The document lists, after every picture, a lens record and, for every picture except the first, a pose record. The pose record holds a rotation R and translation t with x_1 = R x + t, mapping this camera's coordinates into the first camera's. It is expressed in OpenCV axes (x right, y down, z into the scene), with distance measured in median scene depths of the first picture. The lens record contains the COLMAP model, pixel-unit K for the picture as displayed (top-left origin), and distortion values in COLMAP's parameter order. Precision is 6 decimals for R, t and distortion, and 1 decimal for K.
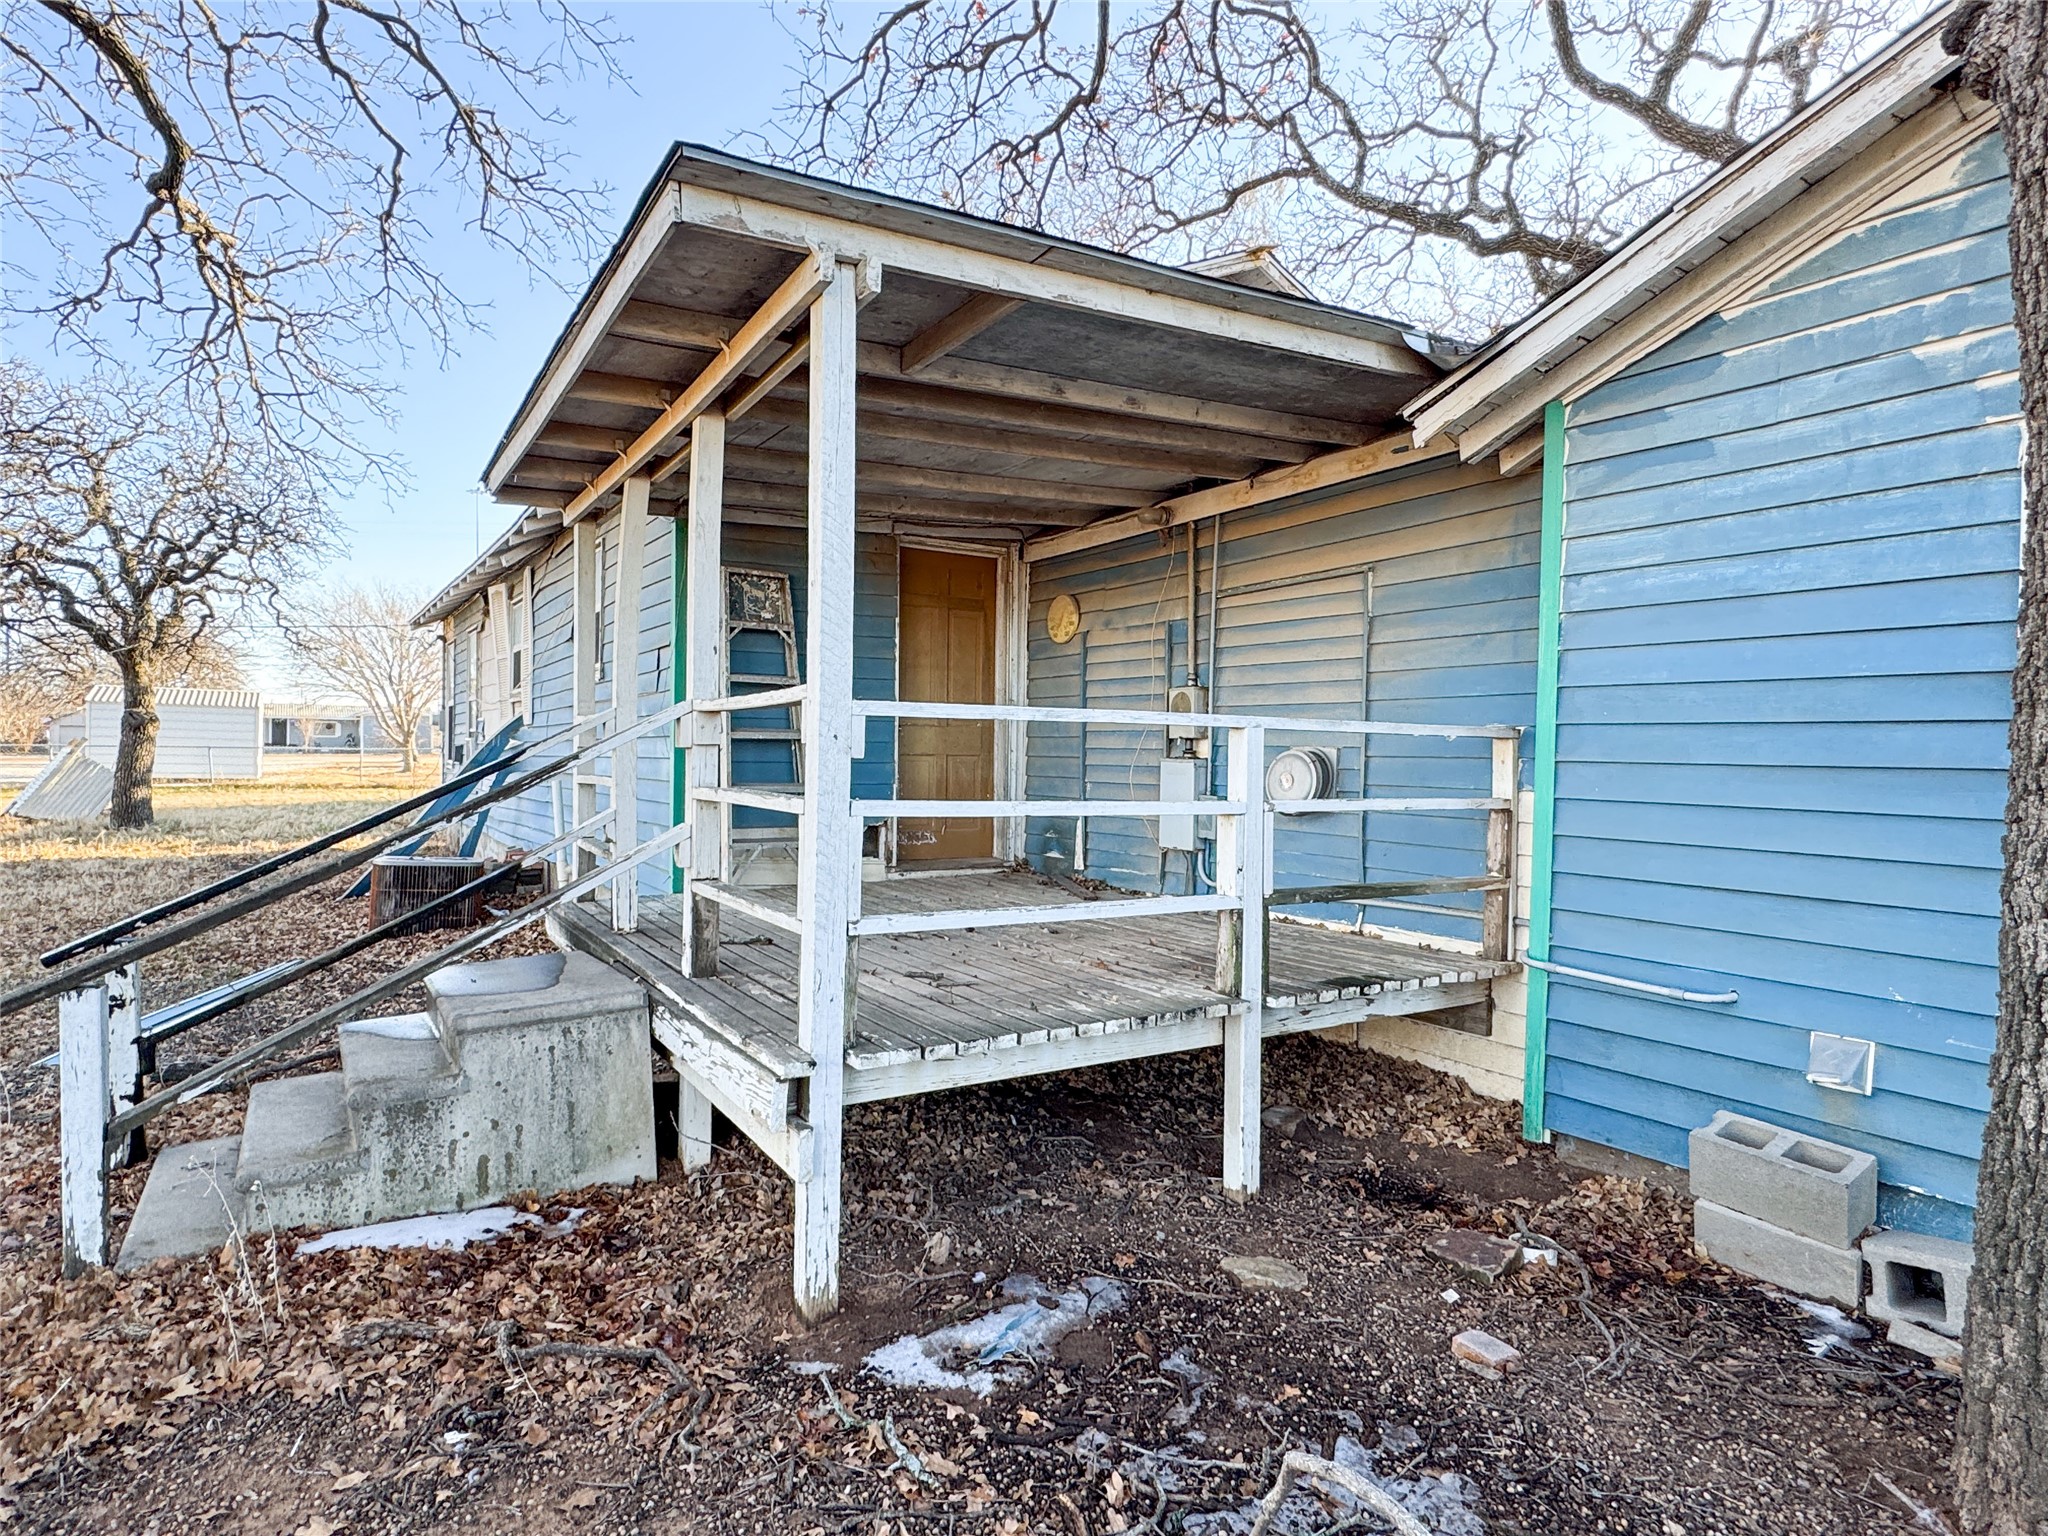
lens RADIAL K [[1137.4, 0, 993.4], [0, 1137.4, 754.1], [0, 0, 1]] dist [-0.005582, -0.001301]
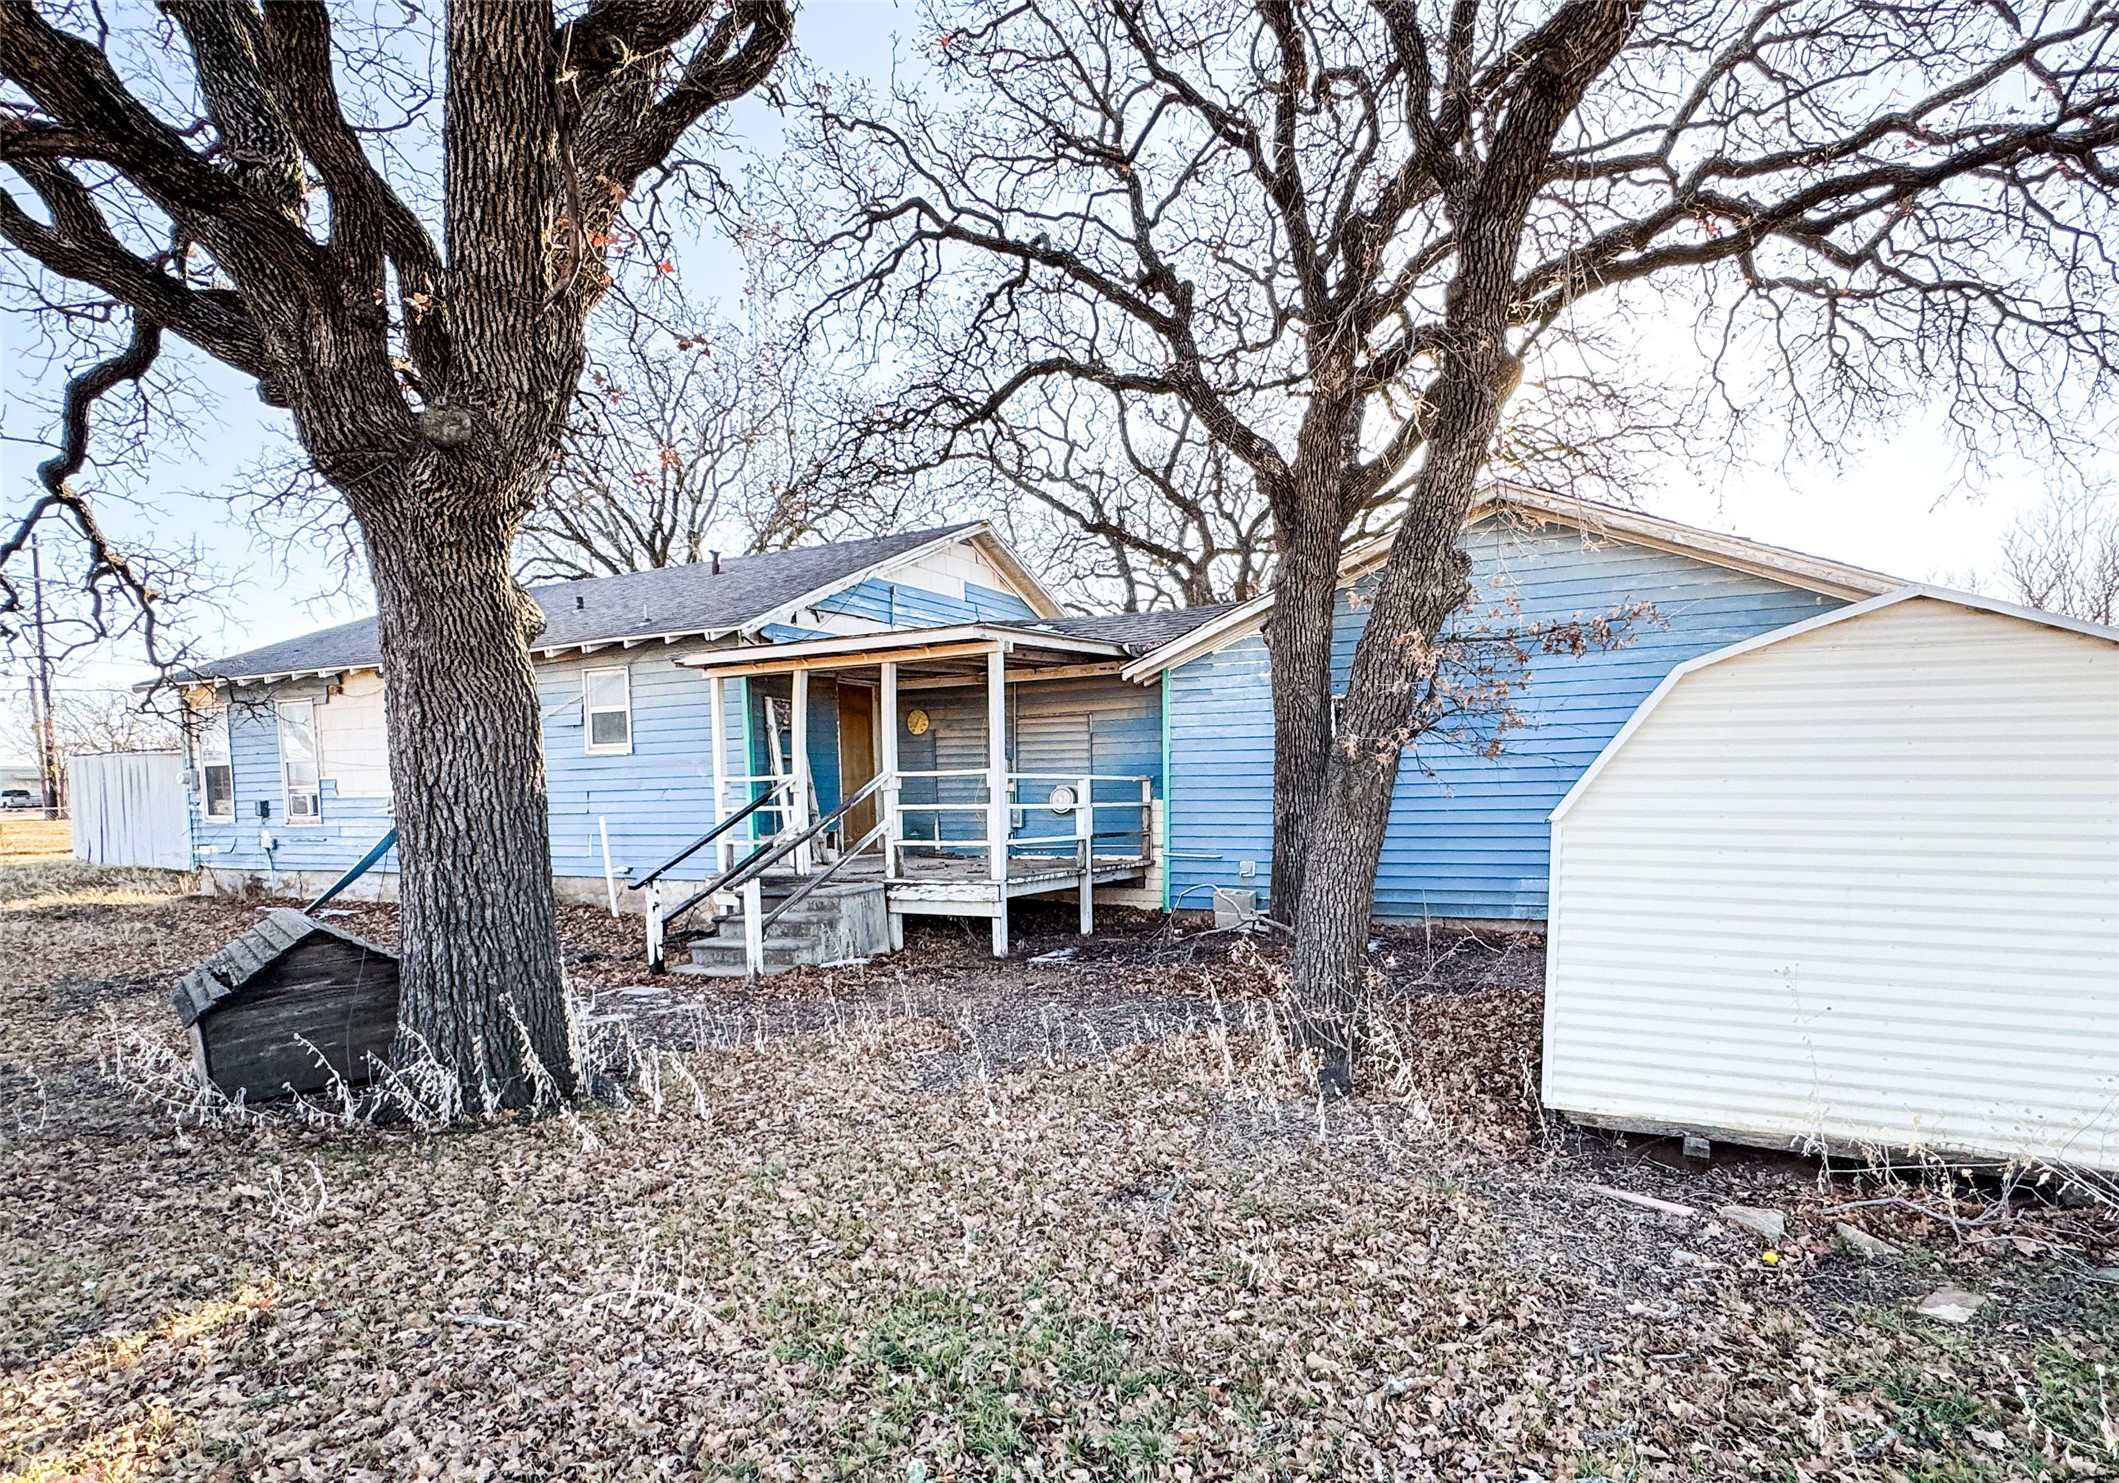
lens RADIAL K [[1064.9, 0, 1156.5], [0, 1064.9, 872.8], [0, 0, 1]] dist [-0.009939, 0.002391]
pose [[0.838923, -0.064524, 0.540412, -1.071167], [0.024801, 0.996448, 0.080474, 0.001847], [-0.543685, -0.054109, 0.837543, -1.361048]]
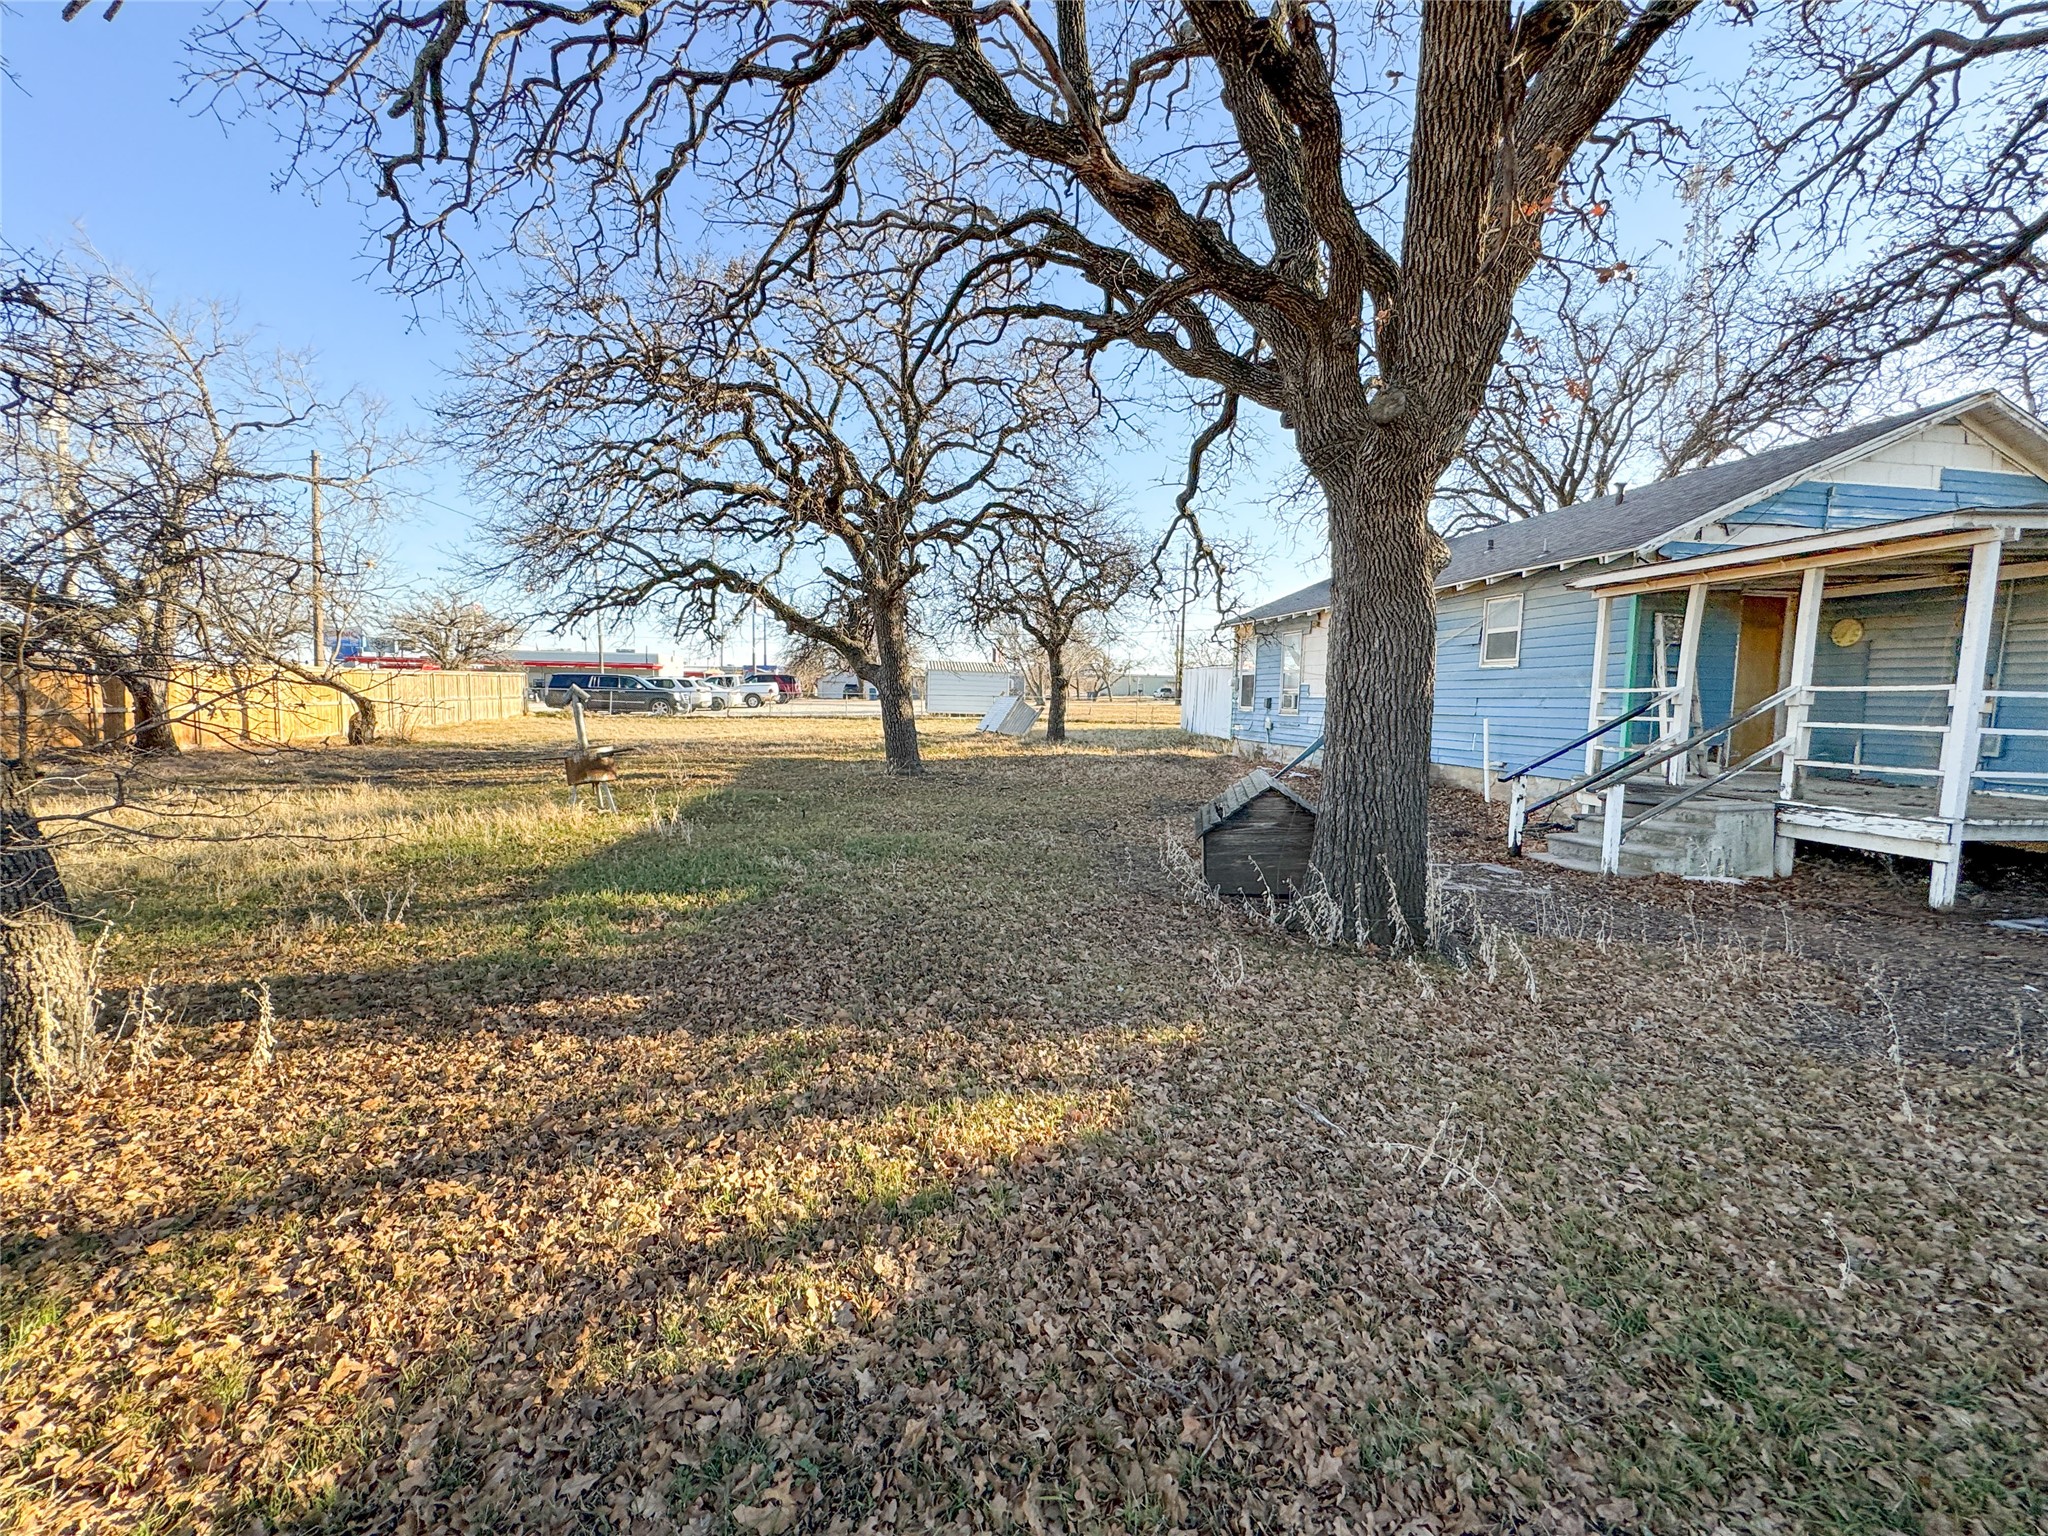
lens RADIAL K [[825.3, 0, 1053.8], [0, 825.3, 770.1], [0, 0, 1]] dist [-0.001618, -0.000287]
pose [[0.920859, 0.042598, -0.387561, -1.030483], [-0.011264, 0.996505, 0.082766, 0.003540], [0.389732, -0.071851, 0.918121, -1.228919]]
